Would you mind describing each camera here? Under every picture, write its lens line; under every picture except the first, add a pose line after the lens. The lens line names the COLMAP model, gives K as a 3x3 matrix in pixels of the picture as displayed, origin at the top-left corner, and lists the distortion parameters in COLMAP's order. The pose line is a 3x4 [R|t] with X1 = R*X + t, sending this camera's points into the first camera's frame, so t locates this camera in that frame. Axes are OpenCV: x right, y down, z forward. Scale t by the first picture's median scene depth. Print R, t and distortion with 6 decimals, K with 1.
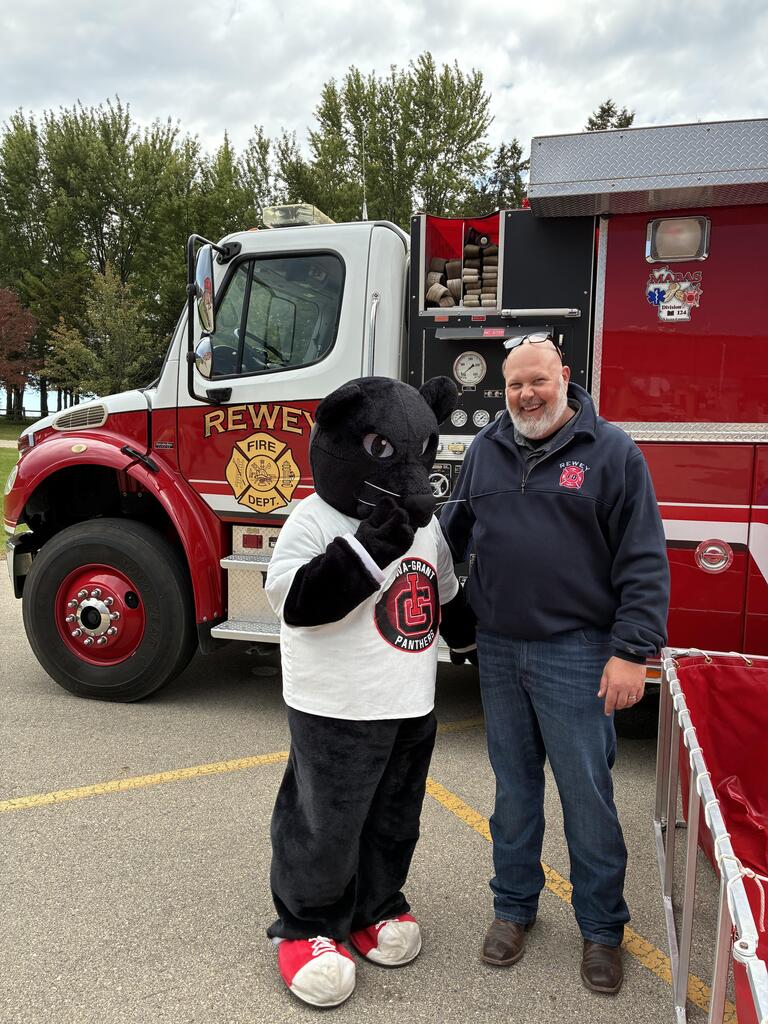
lens RADIAL K [[825.9, 0, 384.0], [0, 825.9, 512.0], [0, 0, 1]] dist [0.003134, 0.001890]
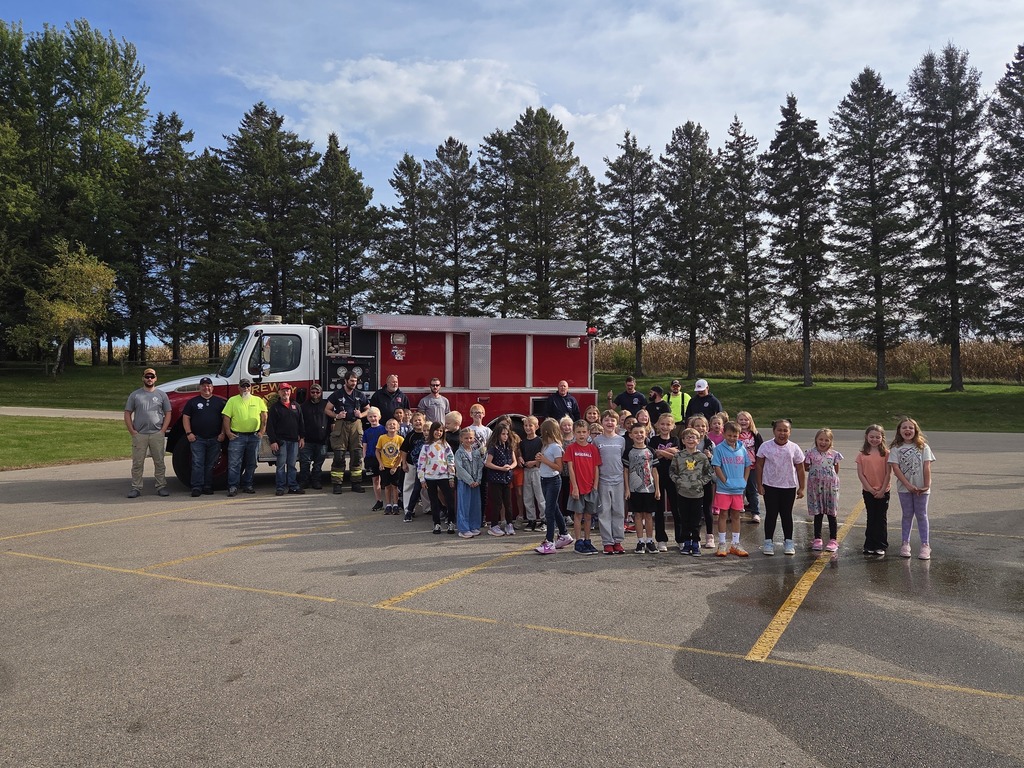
lens RADIAL K [[811.6, 0, 512.0], [0, 811.6, 384.0], [0, 0, 1]] dist [0.000845, -0.000084]
pose [[0.833389, -0.026828, 0.552036, -1.025216], [0.066433, 0.996442, -0.051866, 0.085312], [-0.548680, 0.079898, 0.832206, -1.907369]]
